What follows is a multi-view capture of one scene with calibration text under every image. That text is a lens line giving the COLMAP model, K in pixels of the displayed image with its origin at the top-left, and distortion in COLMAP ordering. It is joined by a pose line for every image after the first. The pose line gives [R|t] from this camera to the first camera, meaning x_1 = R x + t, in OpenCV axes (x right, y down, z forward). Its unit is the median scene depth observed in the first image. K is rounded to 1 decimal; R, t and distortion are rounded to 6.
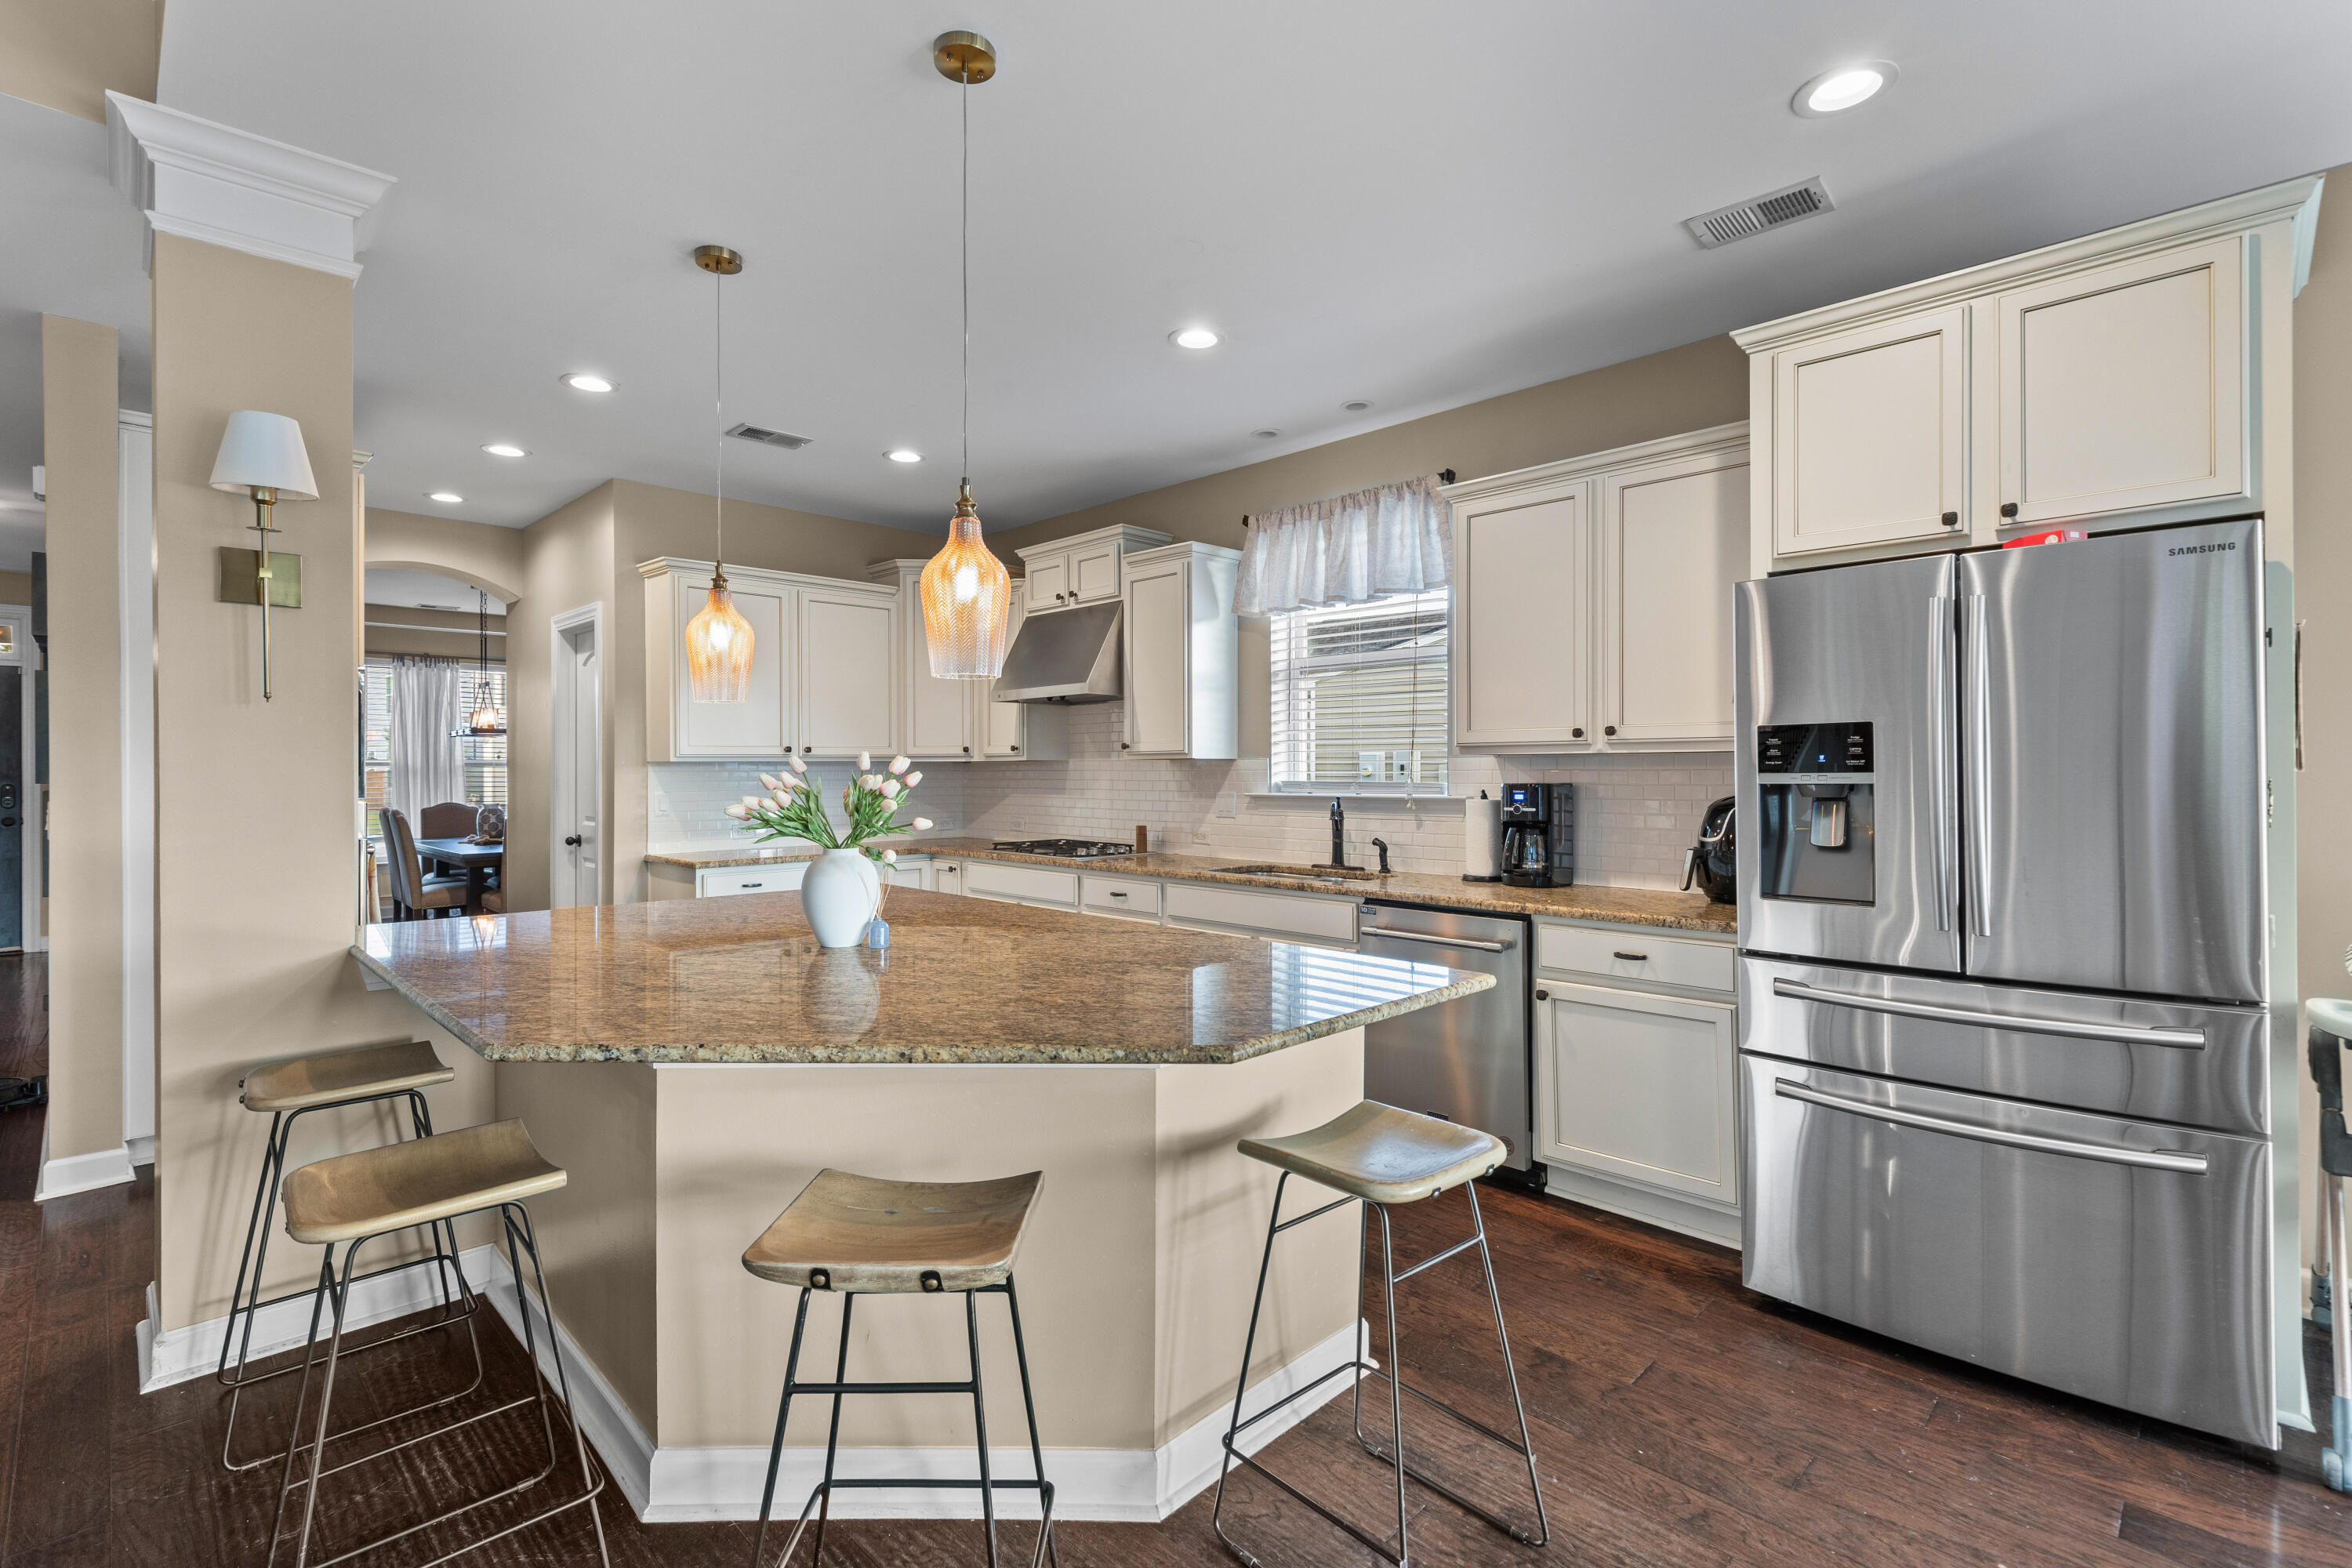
lens RADIAL K [[1051.3, 0, 1194.4], [0, 1051.3, 780.9], [0, 0, 1]] dist [-0.005890, -0.001794]
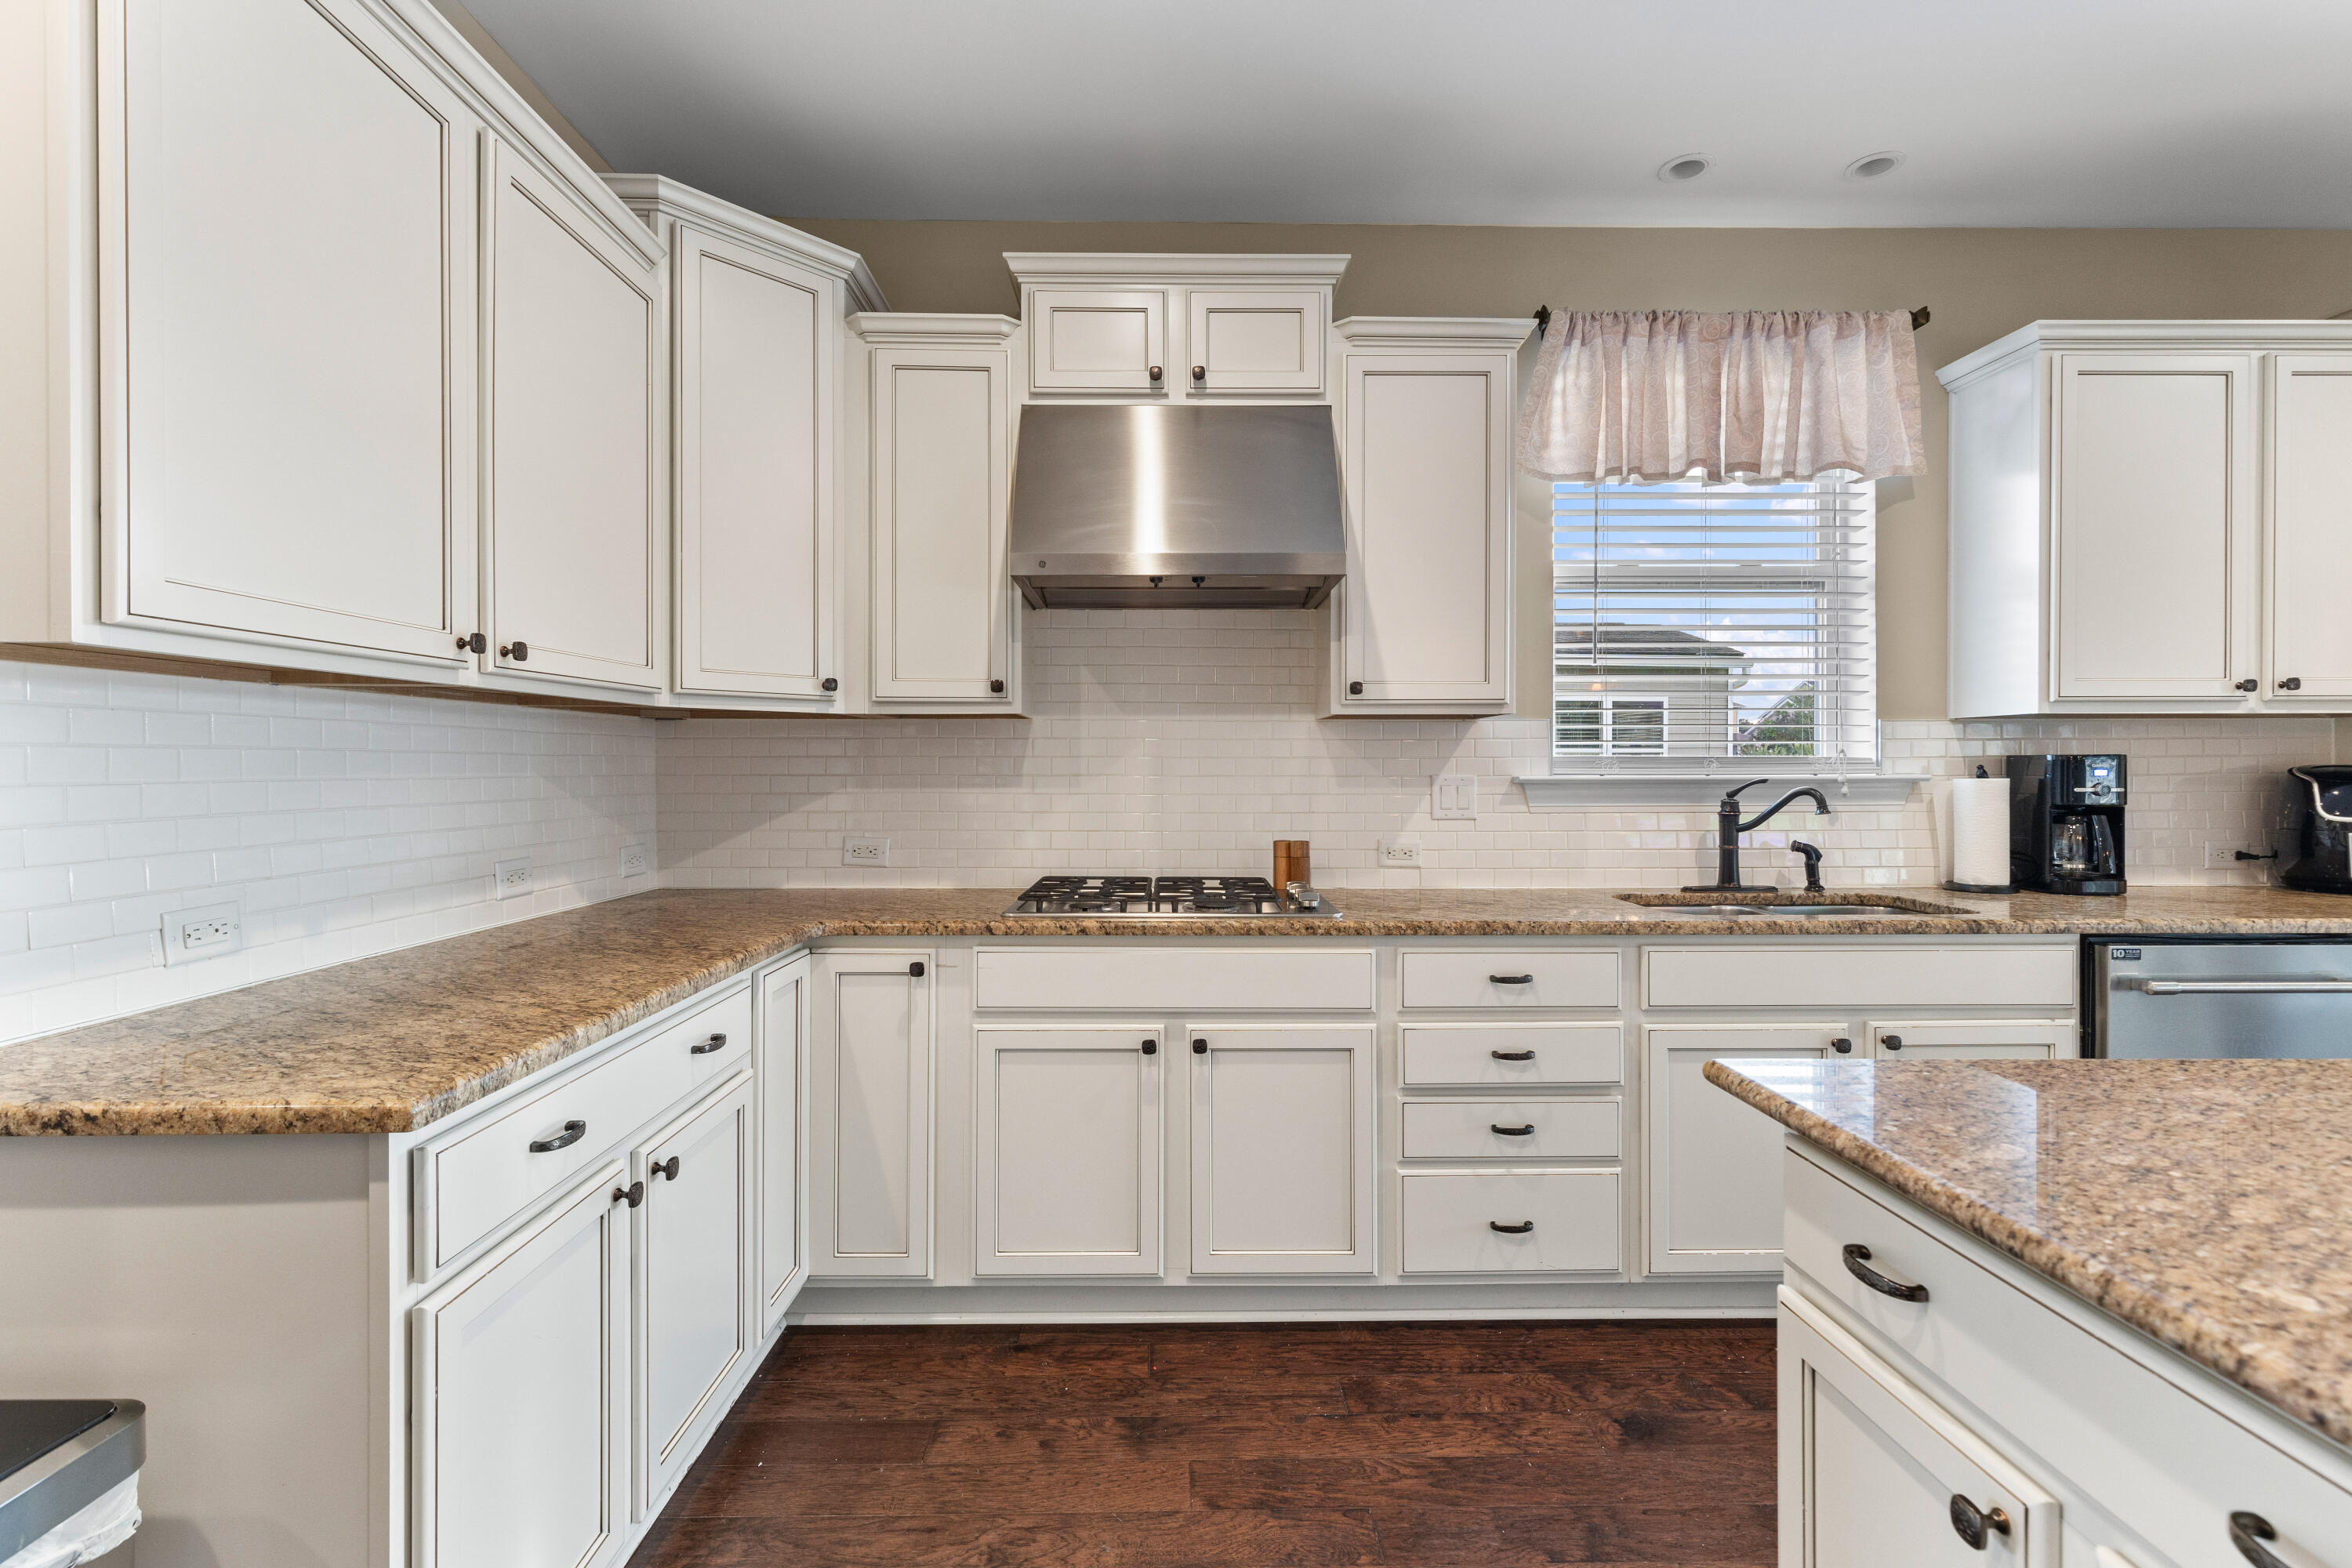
lens RADIAL K [[1051.3, 0, 1171.9], [0, 1051.3, 775.8], [0, 0, 1]] dist [-0.005890, -0.001794]
pose [[0.709230, -0.002818, 0.704971, -0.547252], [0.007155, 0.999969, -0.003202, 0.012796], [-0.704941, 0.007315, 0.709229, 0.775665]]
